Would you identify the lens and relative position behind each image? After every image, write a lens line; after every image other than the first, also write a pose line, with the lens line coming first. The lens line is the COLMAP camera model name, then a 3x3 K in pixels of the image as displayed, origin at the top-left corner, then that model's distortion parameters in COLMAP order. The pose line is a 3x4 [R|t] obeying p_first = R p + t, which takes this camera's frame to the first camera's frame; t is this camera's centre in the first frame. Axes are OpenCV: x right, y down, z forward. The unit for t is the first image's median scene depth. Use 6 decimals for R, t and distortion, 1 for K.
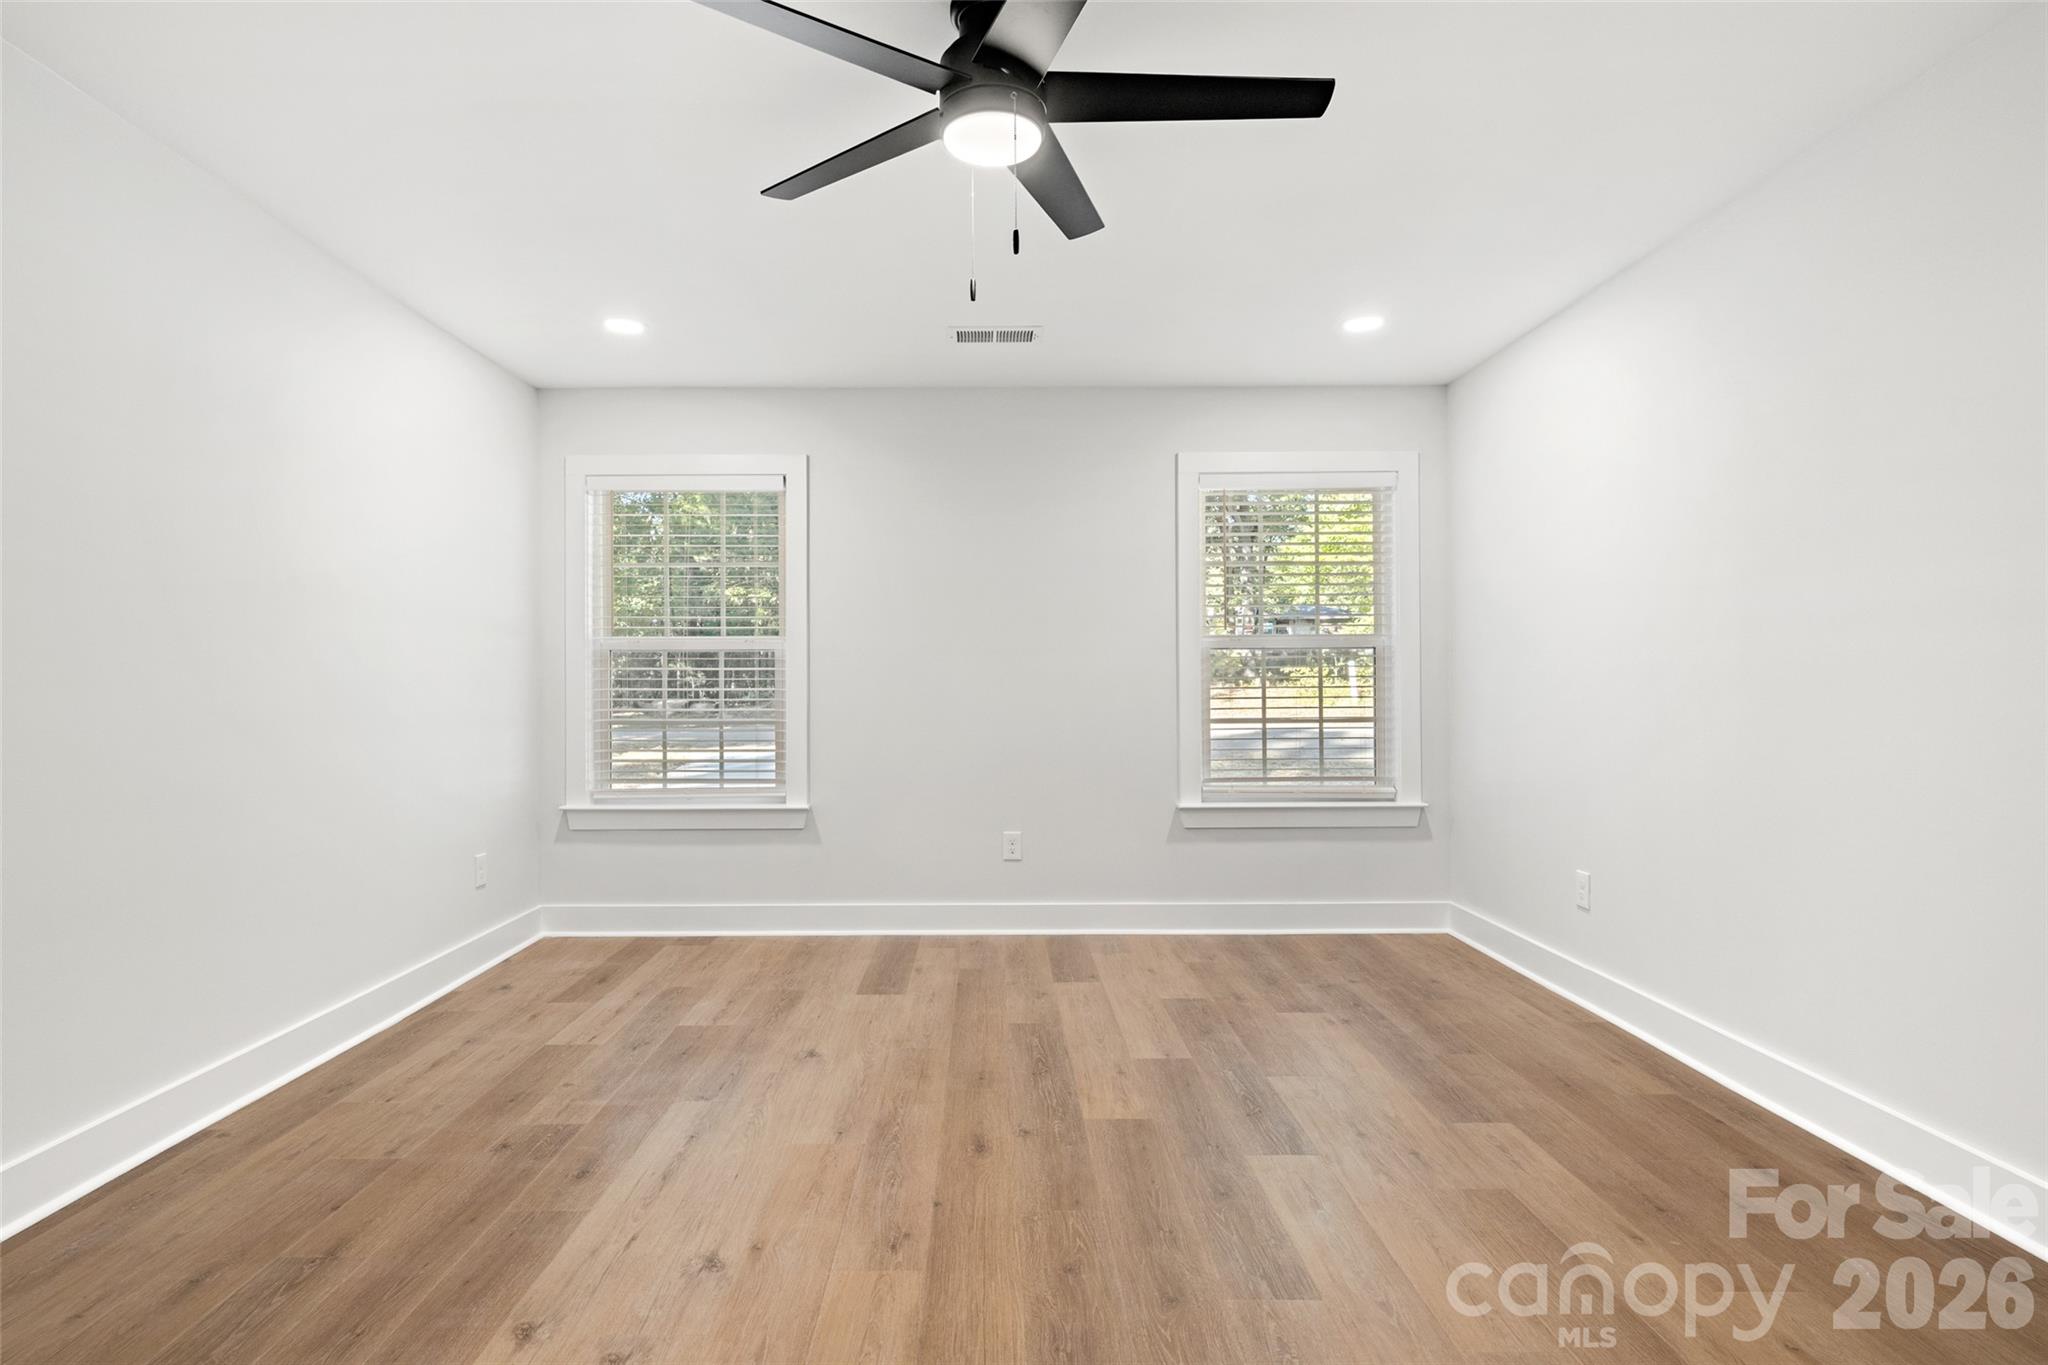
lens RADIAL K [[1041.7, 0, 1006.9], [0, 1041.7, 667.0], [0, 0, 1]] dist [-0.002062, -0.000403]
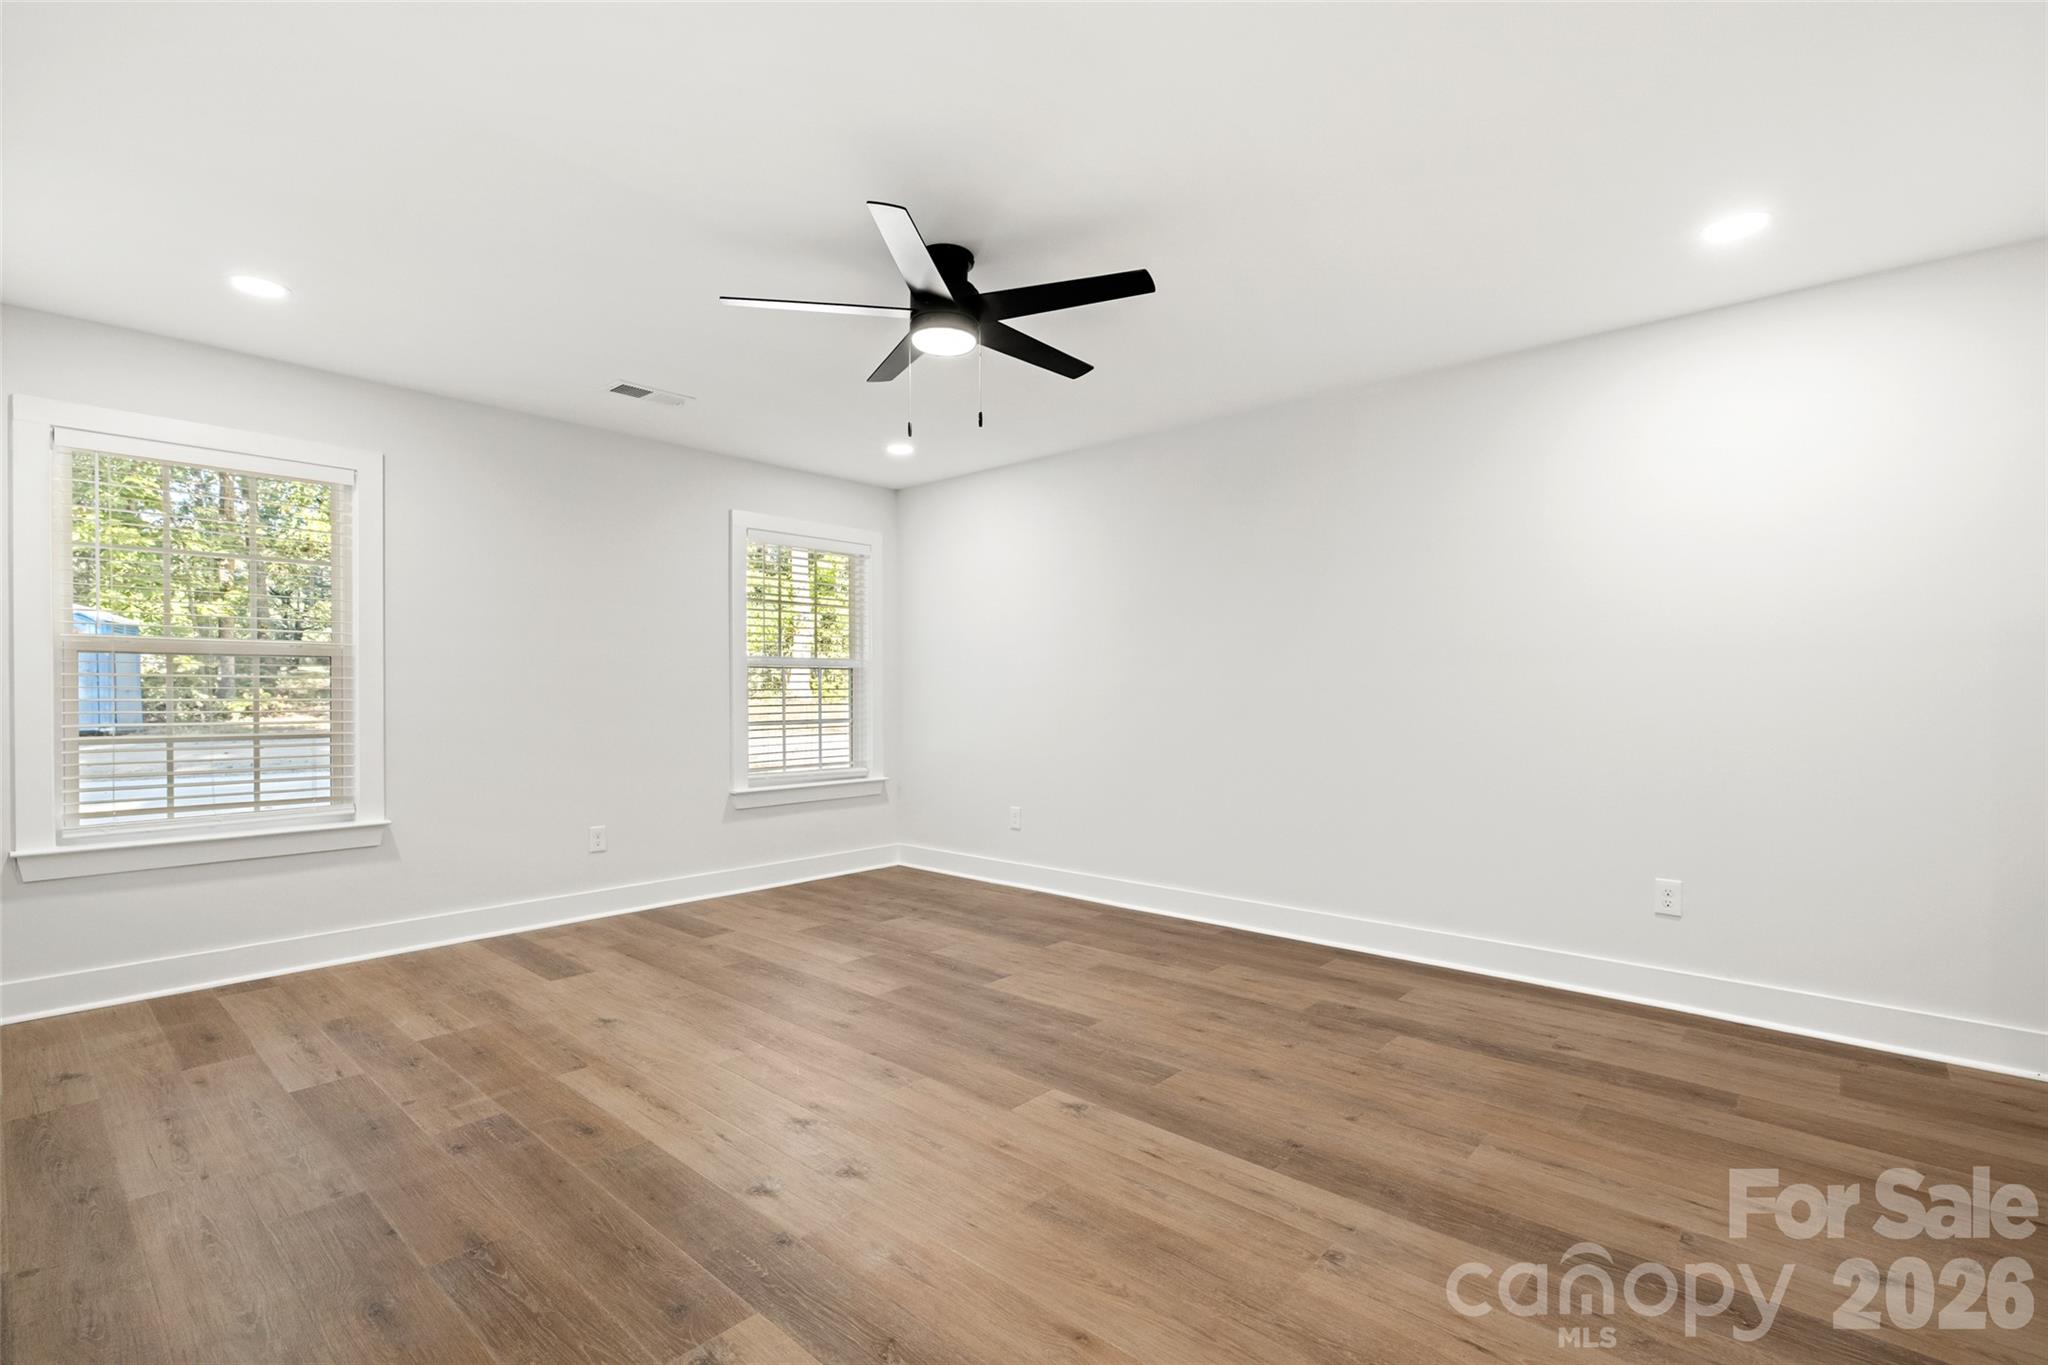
lens RADIAL K [[921.1, 0, 1034.1], [0, 921.1, 686.6], [0, 0, 1]] dist [-0.006845, 0.001022]
pose [[0.667741, 0.008364, 0.744347, -0.661924], [-0.013906, 0.999903, 0.001239, 0.000423], [-0.744264, -0.011178, 0.667792, -0.010639]]
